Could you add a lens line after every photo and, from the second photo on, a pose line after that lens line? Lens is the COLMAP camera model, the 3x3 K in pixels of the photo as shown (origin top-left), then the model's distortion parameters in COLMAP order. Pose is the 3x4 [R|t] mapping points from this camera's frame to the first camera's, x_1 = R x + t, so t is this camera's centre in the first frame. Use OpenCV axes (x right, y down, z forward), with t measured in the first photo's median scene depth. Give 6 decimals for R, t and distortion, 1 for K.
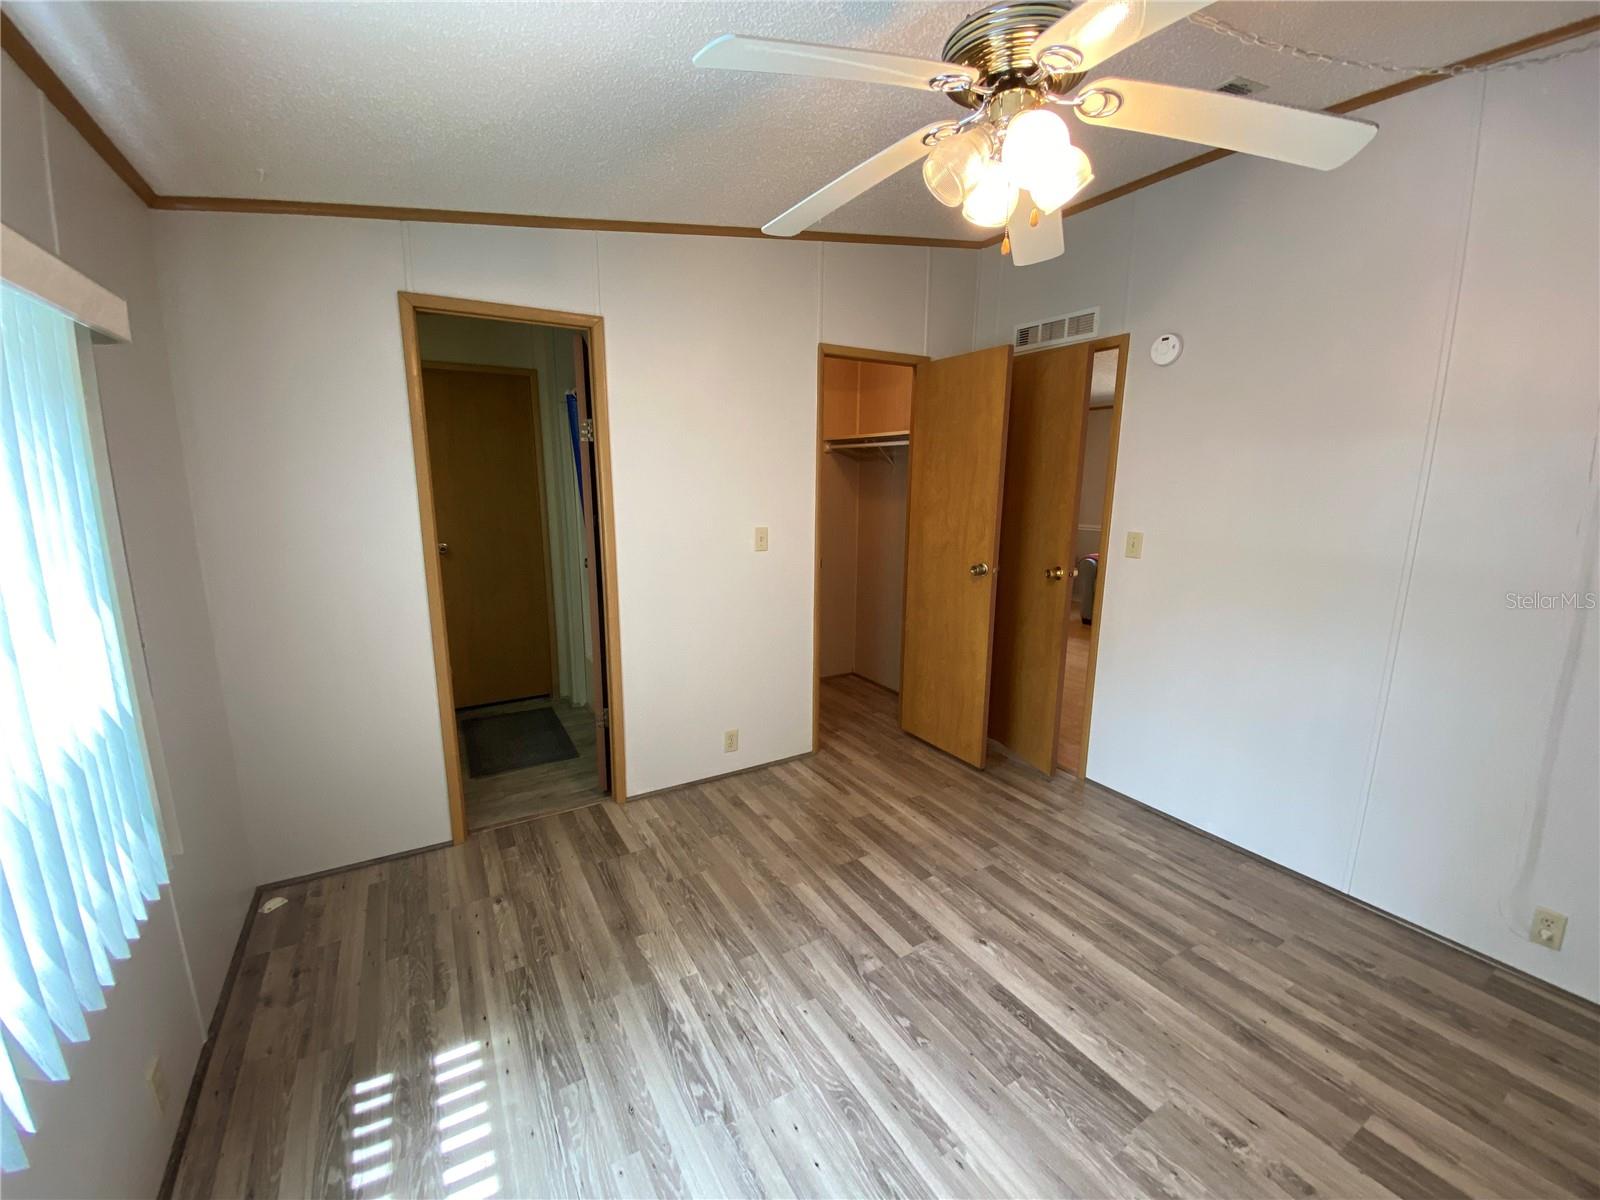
lens RADIAL K [[636.0, 0, 804.1], [0, 636.0, 599.4], [0, 0, 1]] dist [-0.001444, -0.011362]
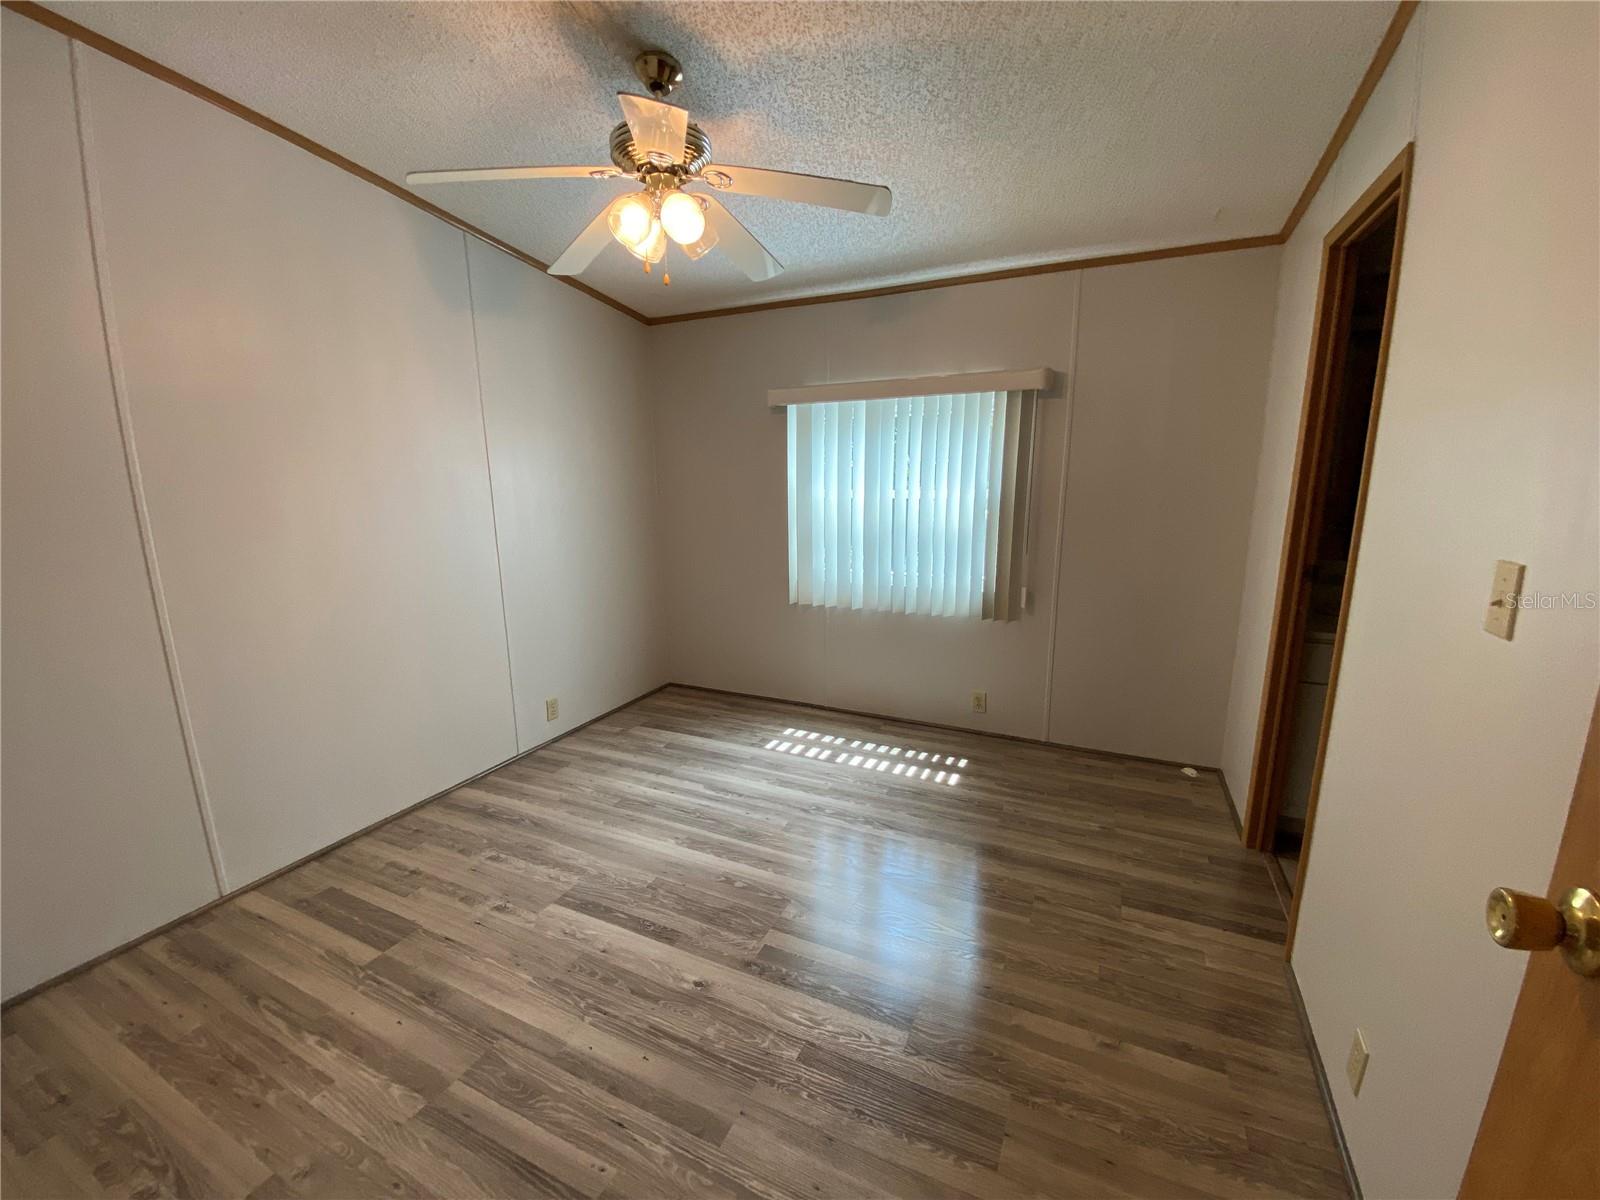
lens RADIAL K [[636.0, 0, 804.1], [0, 636.0, 599.4], [0, 0, 1]] dist [-0.001444, -0.011362]
pose [[-0.821100, 0.114251, -0.559234, 0.632968], [-0.106221, 0.932061, 0.346379, -0.277068], [0.560814, 0.343814, -0.753179, 1.674461]]
